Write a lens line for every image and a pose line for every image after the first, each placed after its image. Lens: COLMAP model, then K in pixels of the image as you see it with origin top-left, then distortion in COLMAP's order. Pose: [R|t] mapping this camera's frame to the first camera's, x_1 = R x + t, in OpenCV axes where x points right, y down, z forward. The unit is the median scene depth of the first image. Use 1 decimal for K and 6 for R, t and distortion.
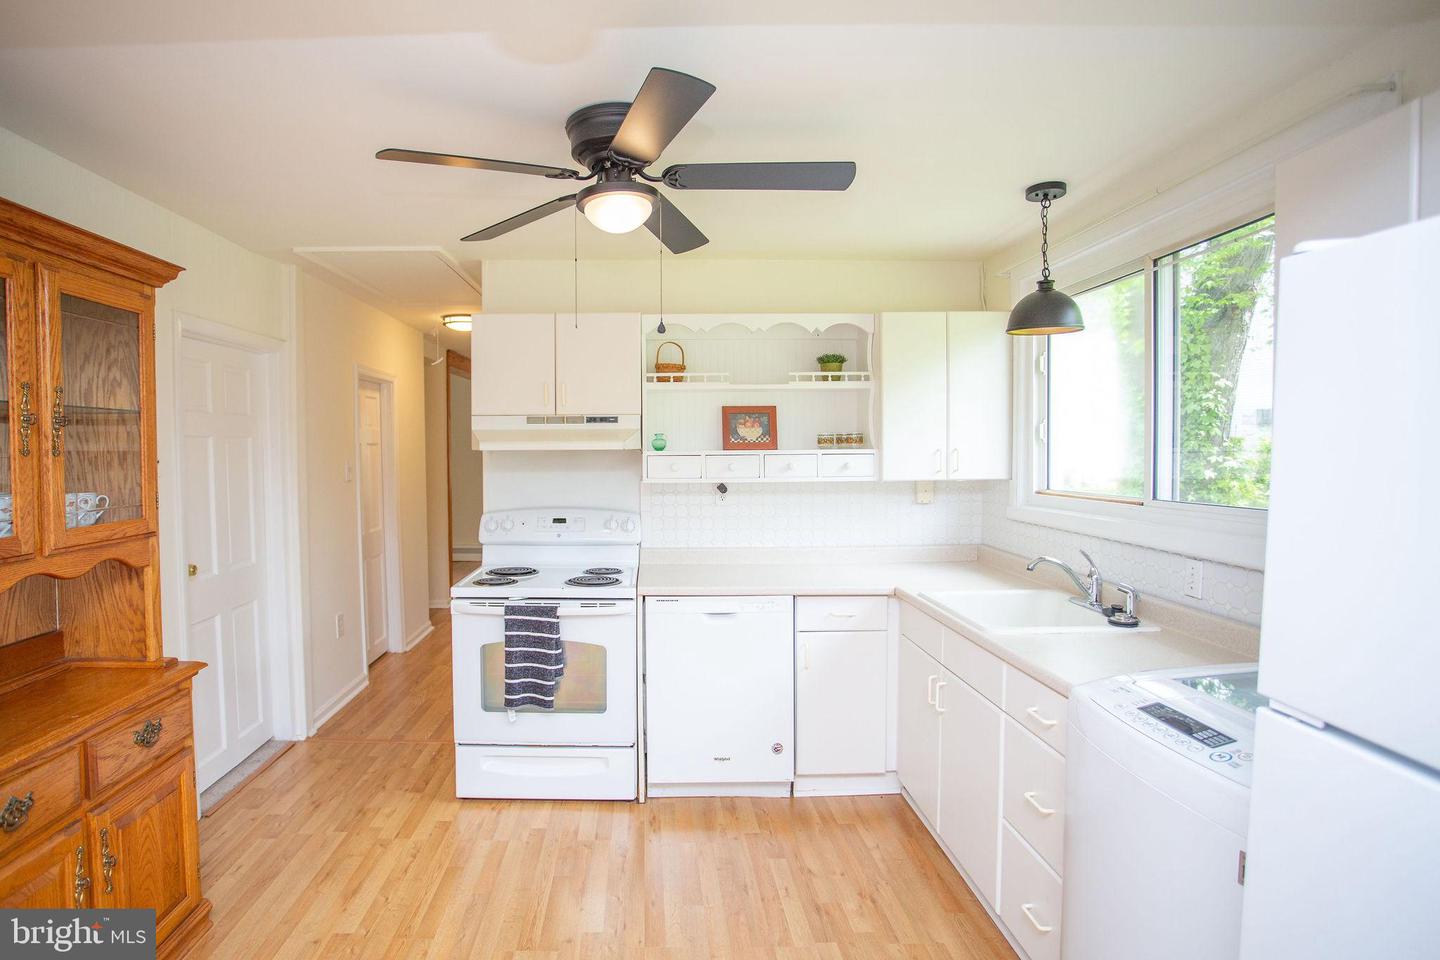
lens RADIAL K [[757.8, 0, 640.7], [0, 757.8, 480.2], [0, 0, 1]] dist [-0.090993, 0.045926]
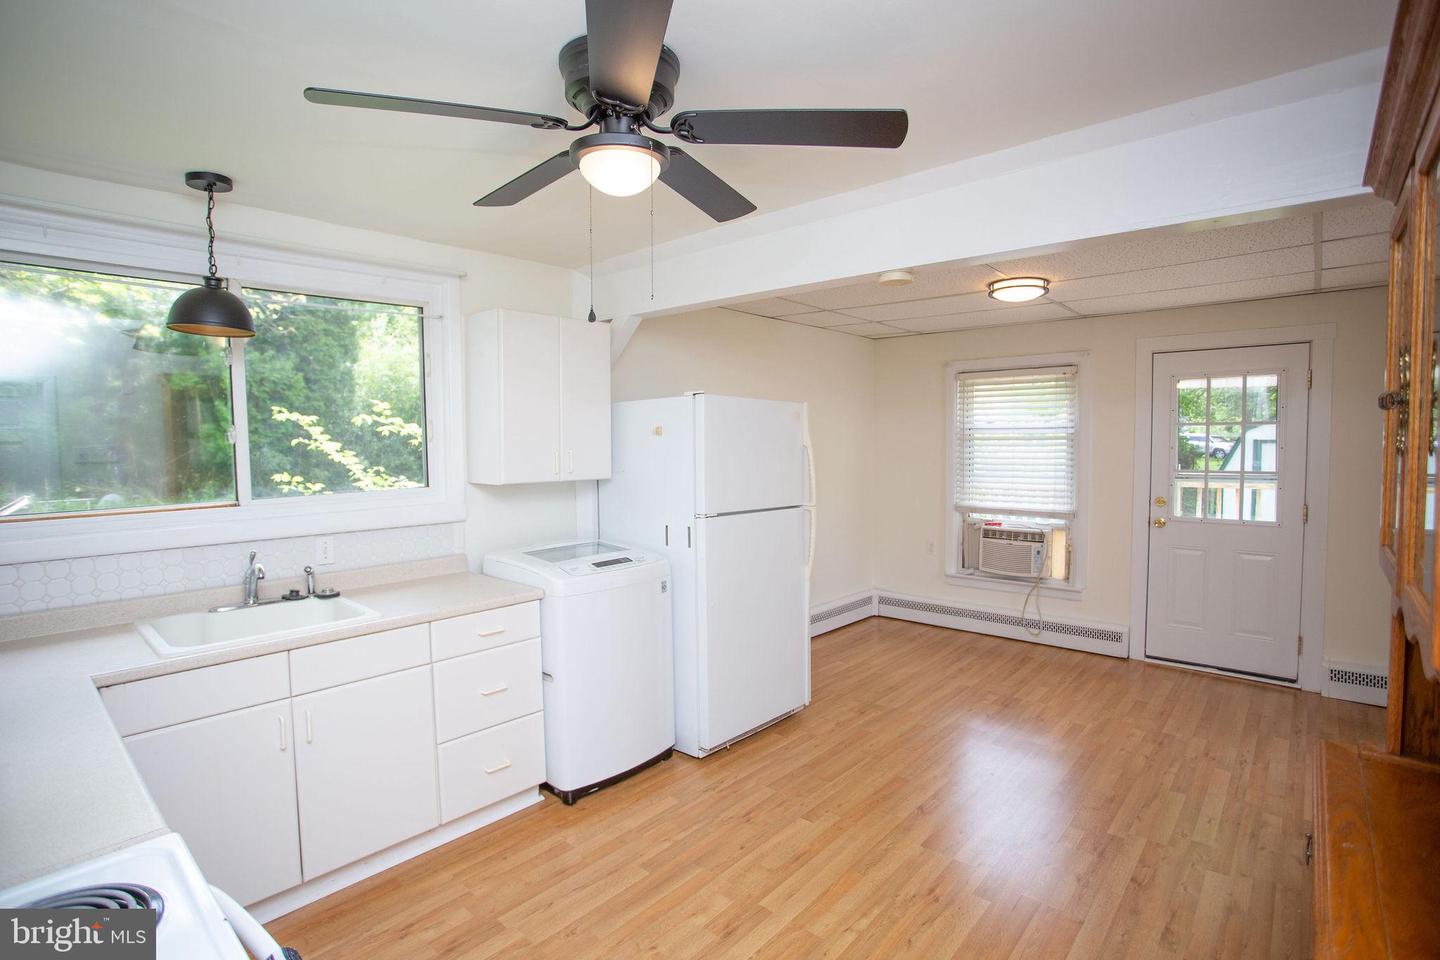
lens RADIAL K [[694.8, 0, 716.9], [0, 694.8, 477.9], [0, 0, 1]] dist [-0.078617, 0.035269]
pose [[-0.752965, -0.029600, 0.657395, -0.418970], [0.038560, 0.995287, 0.088979, -0.055767], [-0.656930, 0.092348, -0.748274, 1.029906]]
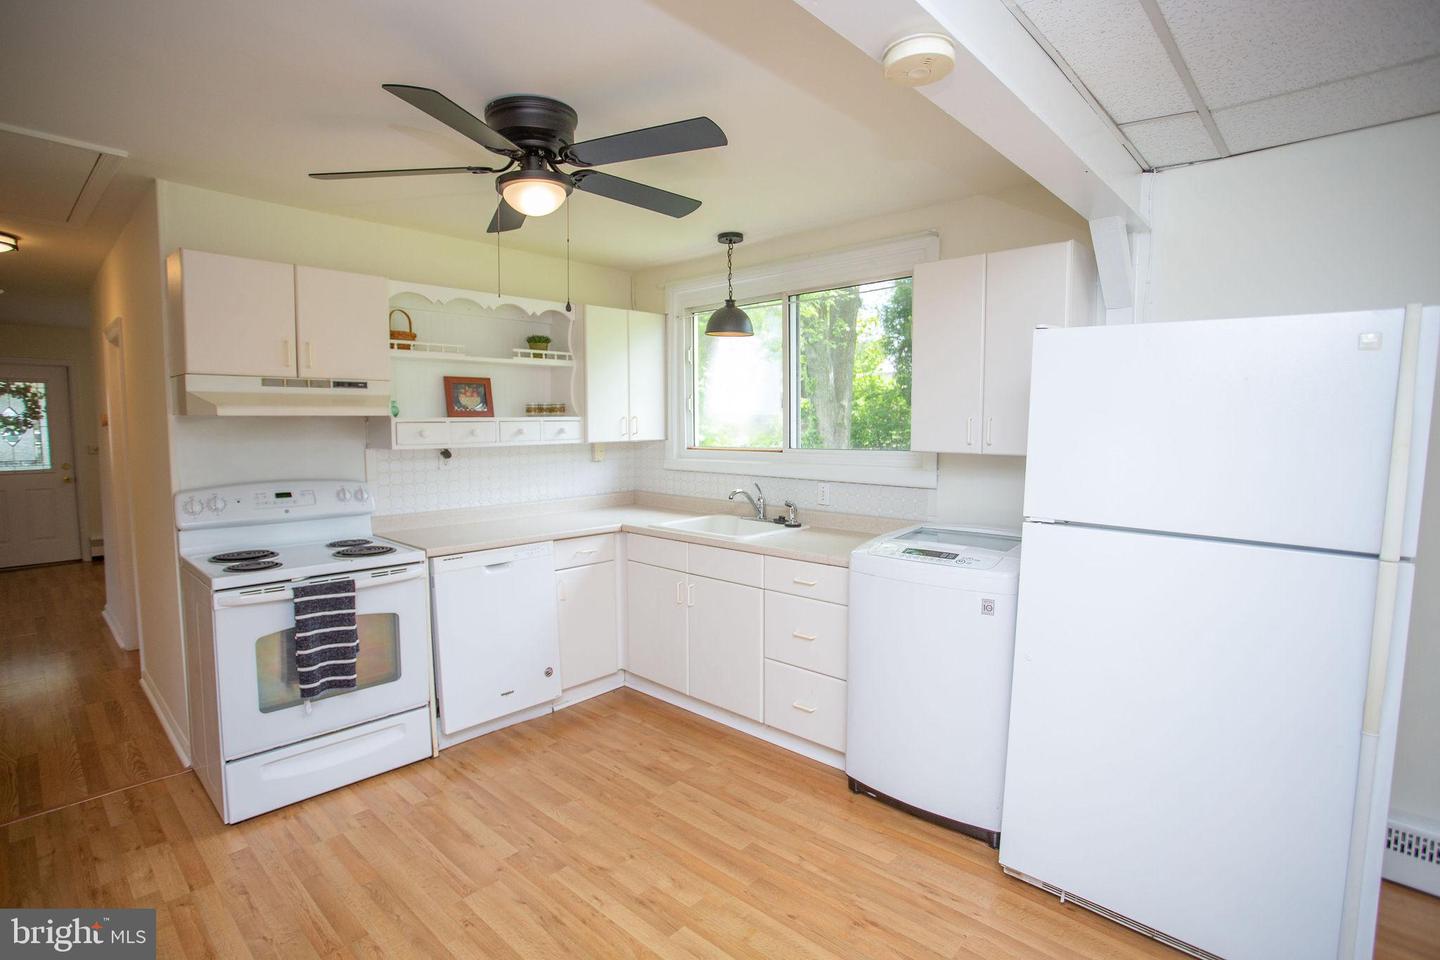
lens RADIAL K [[707.8, 0, 732.9], [0, 707.8, 486.5], [0, 0, 1]] dist [-0.073864, 0.035726]
pose [[0.662168, -0.064756, 0.746552, -0.419421], [0.028676, 0.997719, 0.061108, 0.009473], [-0.748806, -0.019056, 0.662515, 0.058674]]
